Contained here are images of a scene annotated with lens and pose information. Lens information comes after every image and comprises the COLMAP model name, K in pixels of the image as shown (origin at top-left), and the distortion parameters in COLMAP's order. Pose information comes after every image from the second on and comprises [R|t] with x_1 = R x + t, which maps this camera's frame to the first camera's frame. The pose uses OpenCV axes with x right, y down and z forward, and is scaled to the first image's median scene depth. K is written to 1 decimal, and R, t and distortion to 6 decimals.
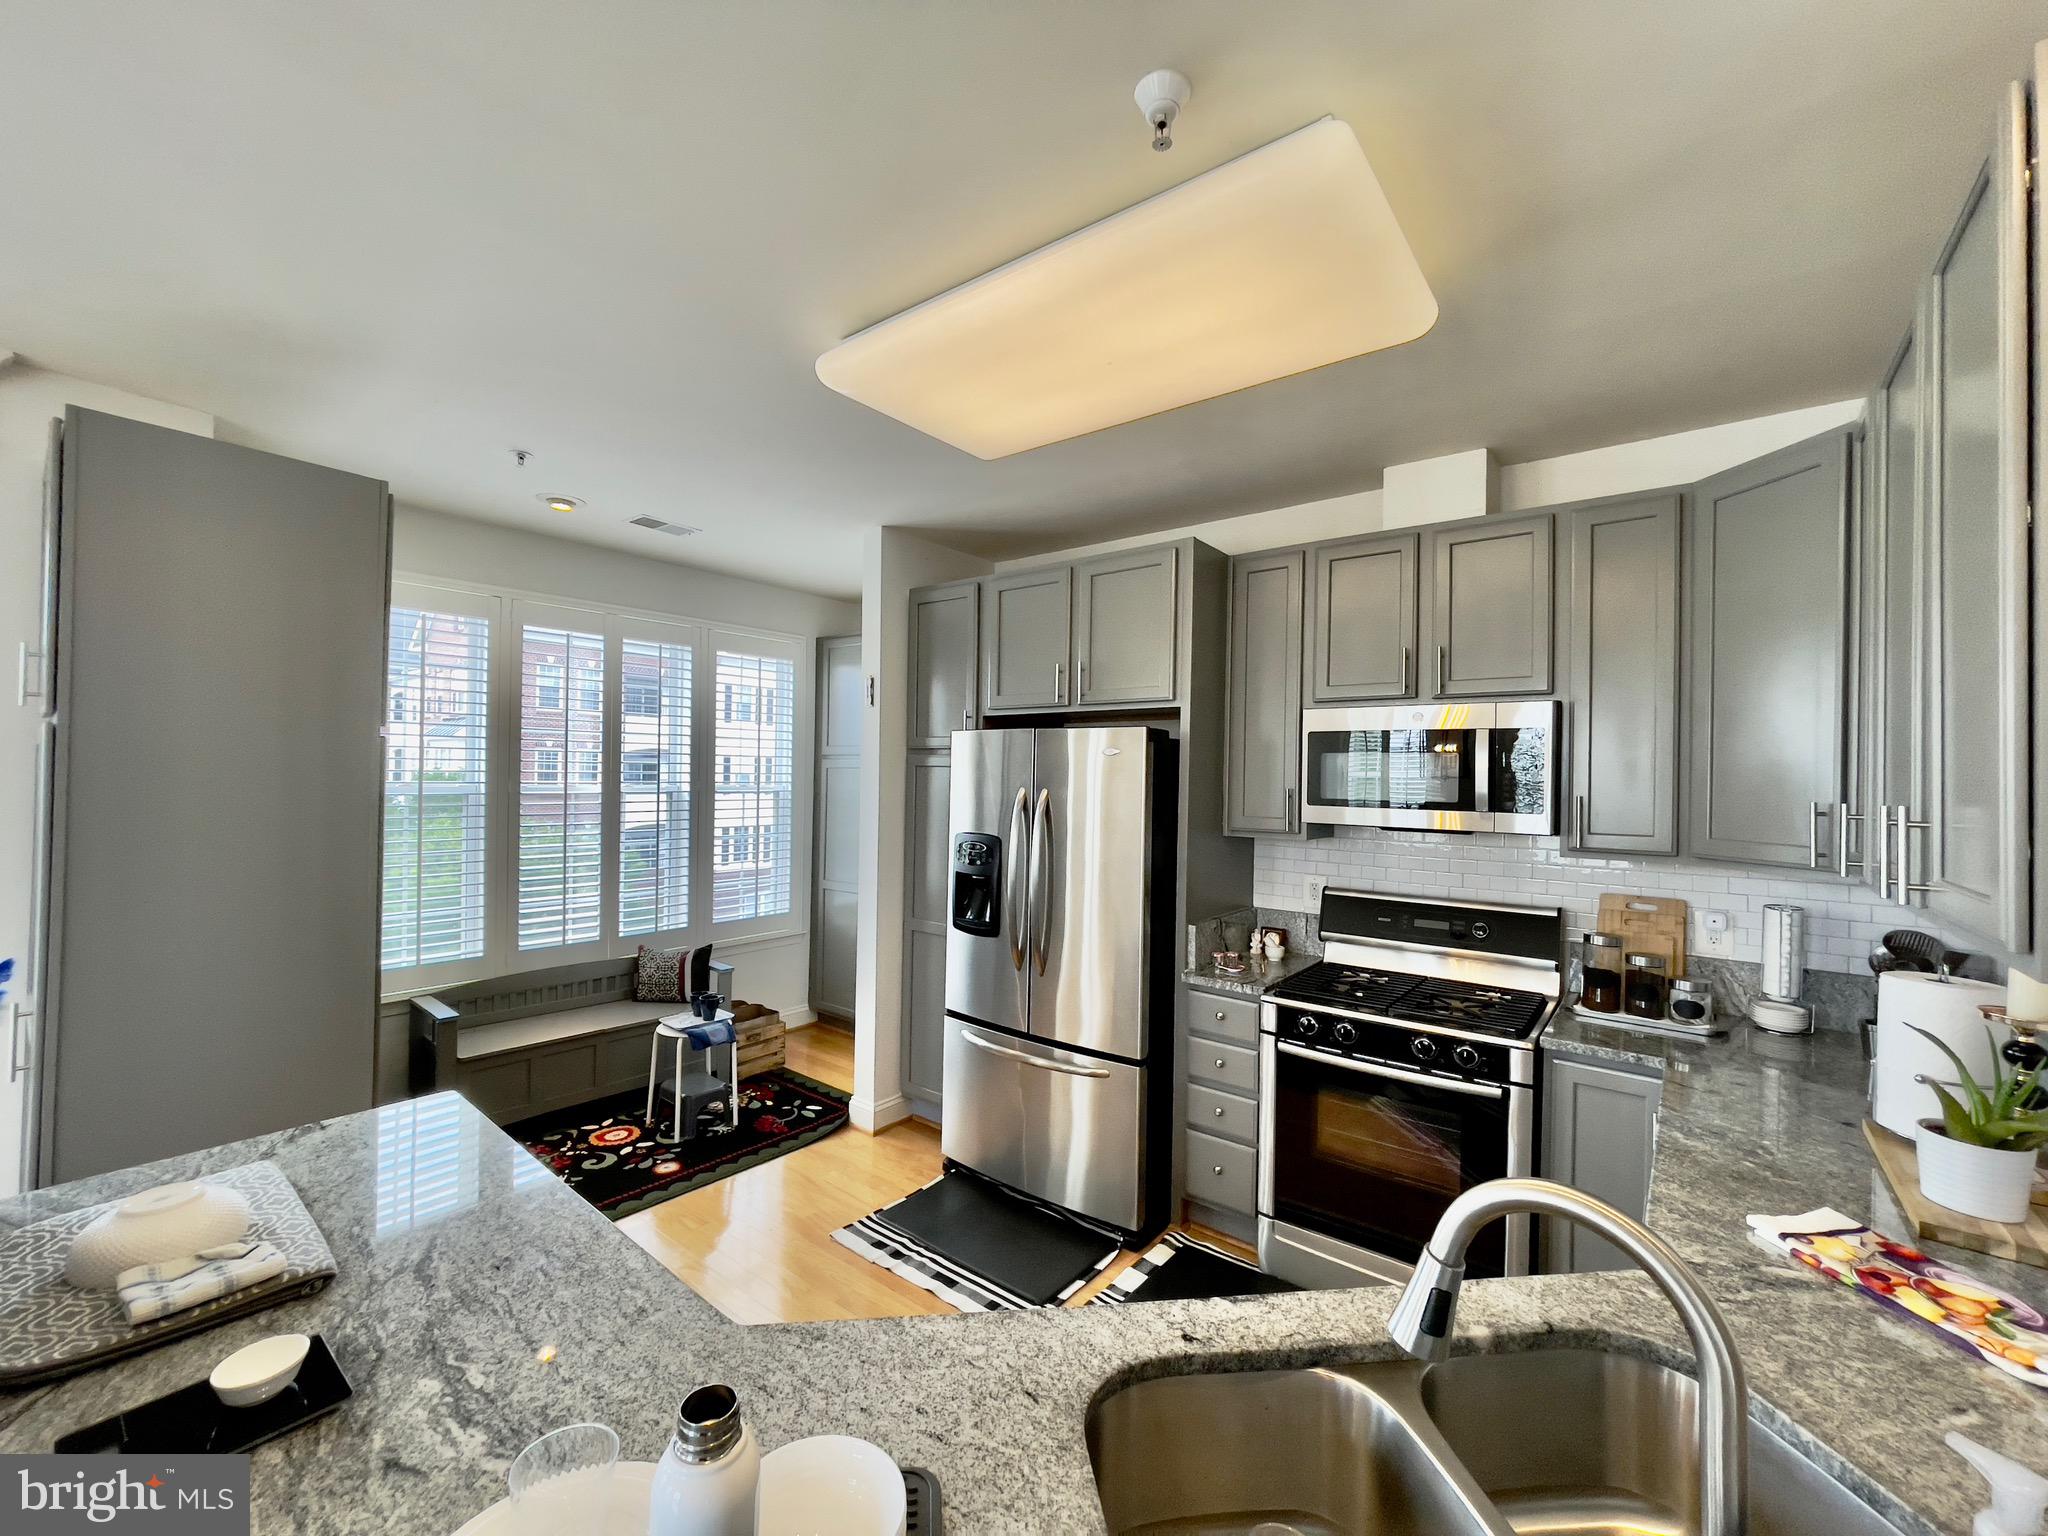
lens RADIAL K [[830.8, 0, 1034.8], [0, 830.8, 762.9], [0, 0, 1]] dist [-0.001756, 0.003433]
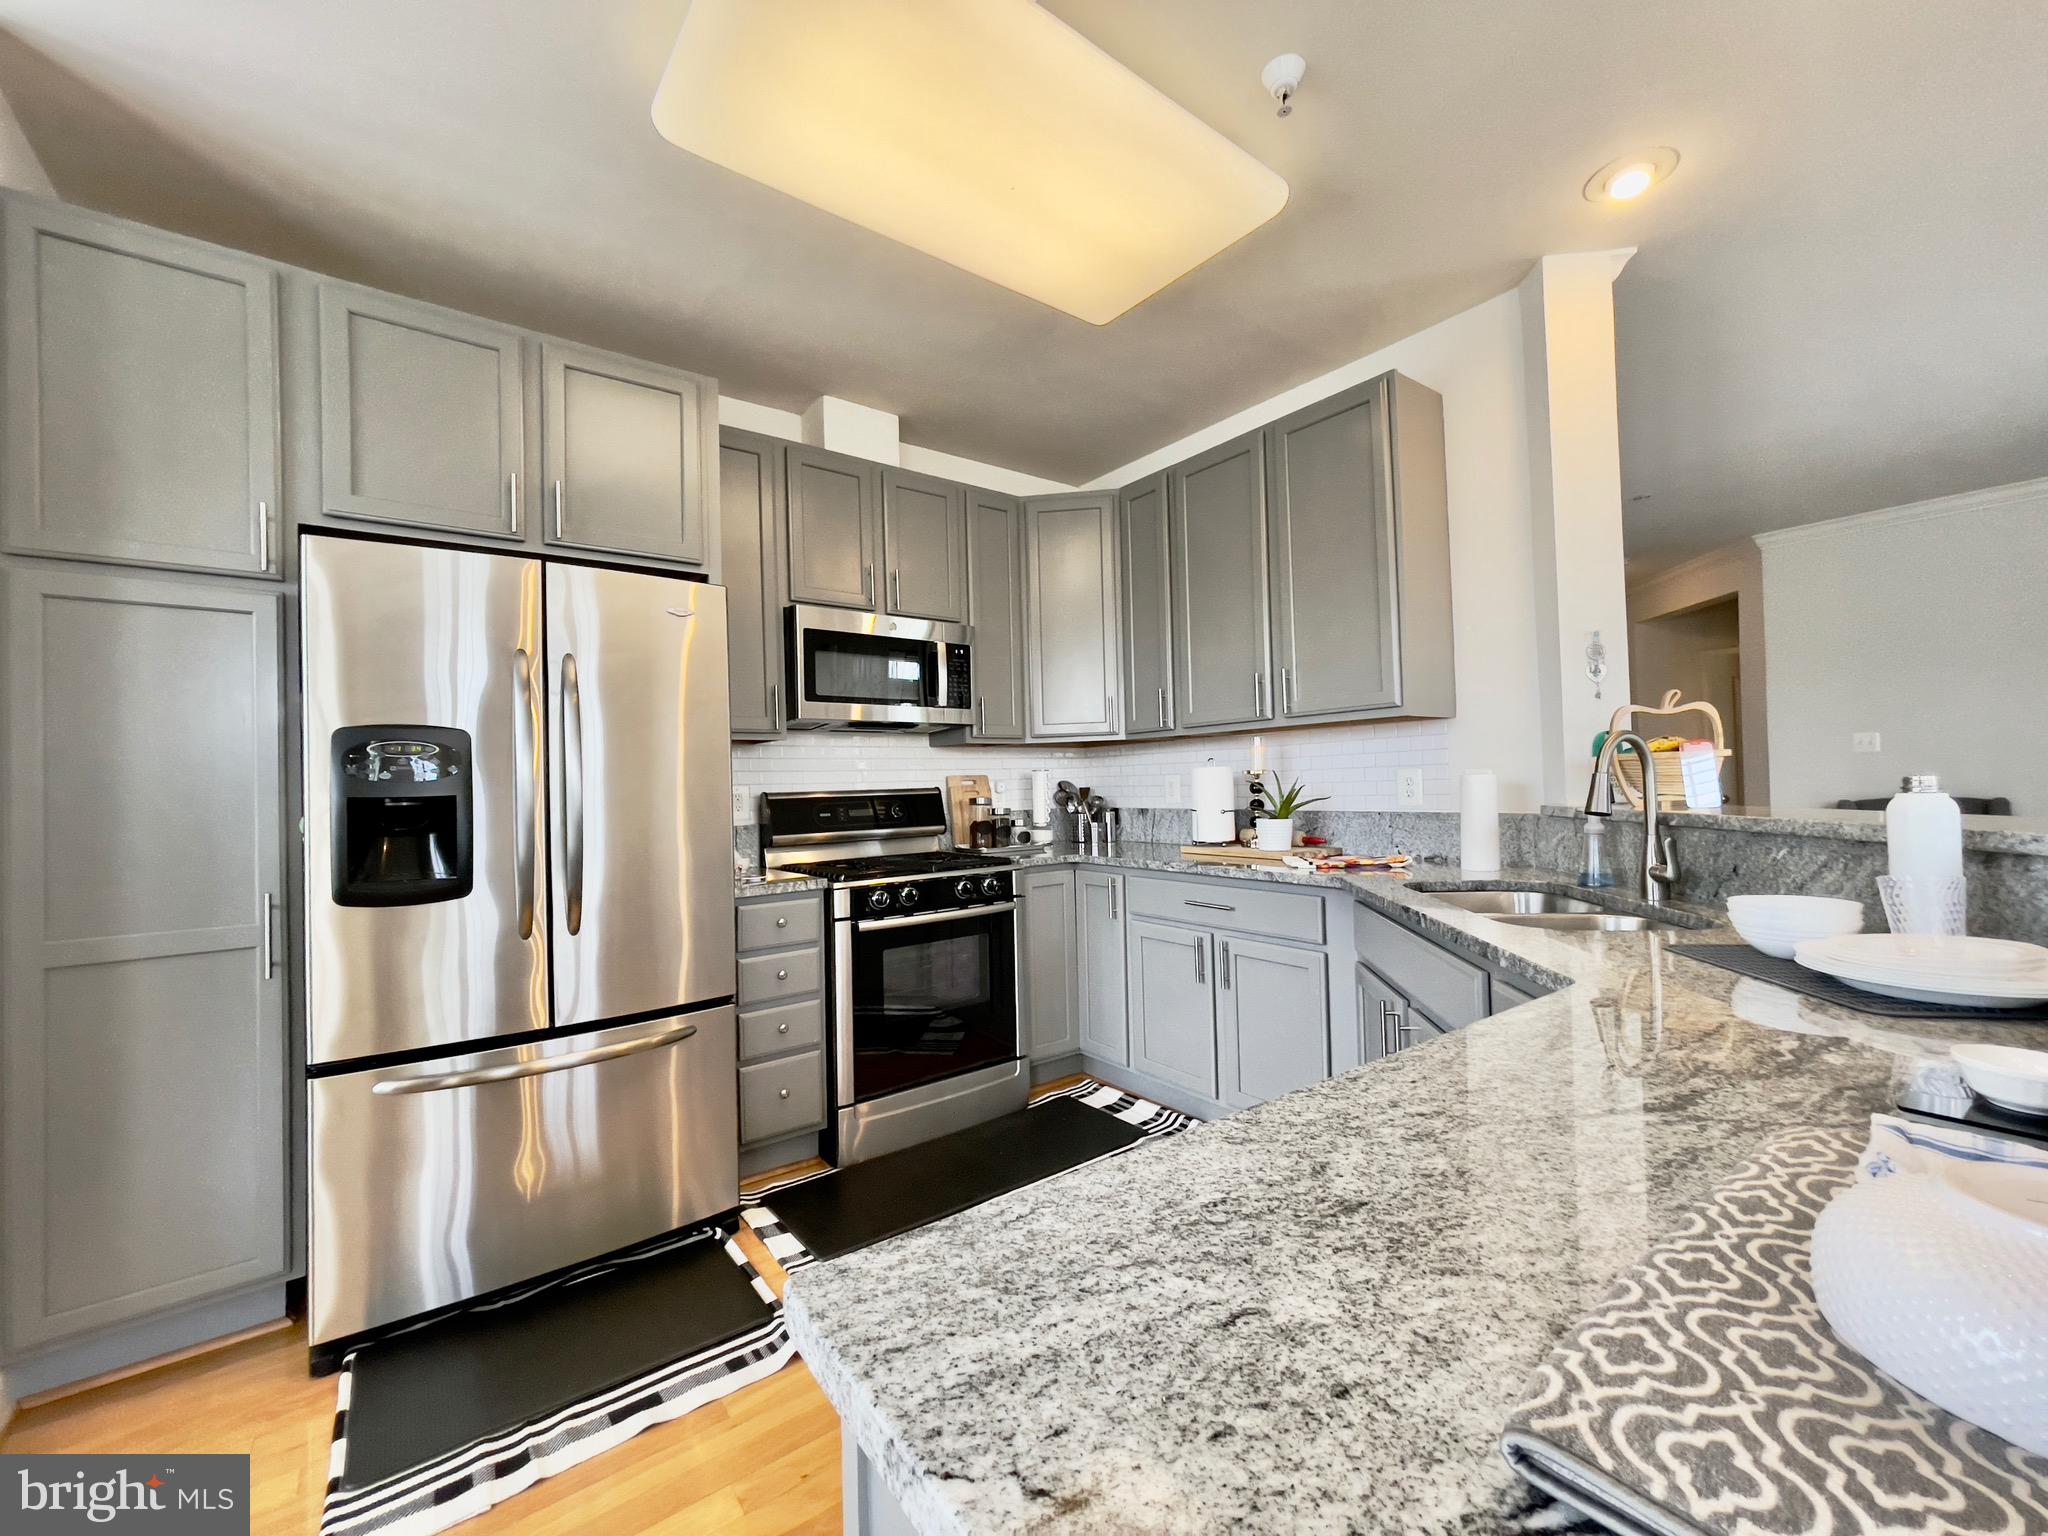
lens RADIAL K [[815.7, 0, 1024.0], [0, 815.7, 768.0], [0, 0, 1]] dist [-0.000301, -0.000054]
pose [[0.262758, -0.007803, 0.964830, -0.601441], [0.025573, 0.999672, 0.001120, 0.152318], [-0.964523, 0.024379, 0.262872, 0.543263]]
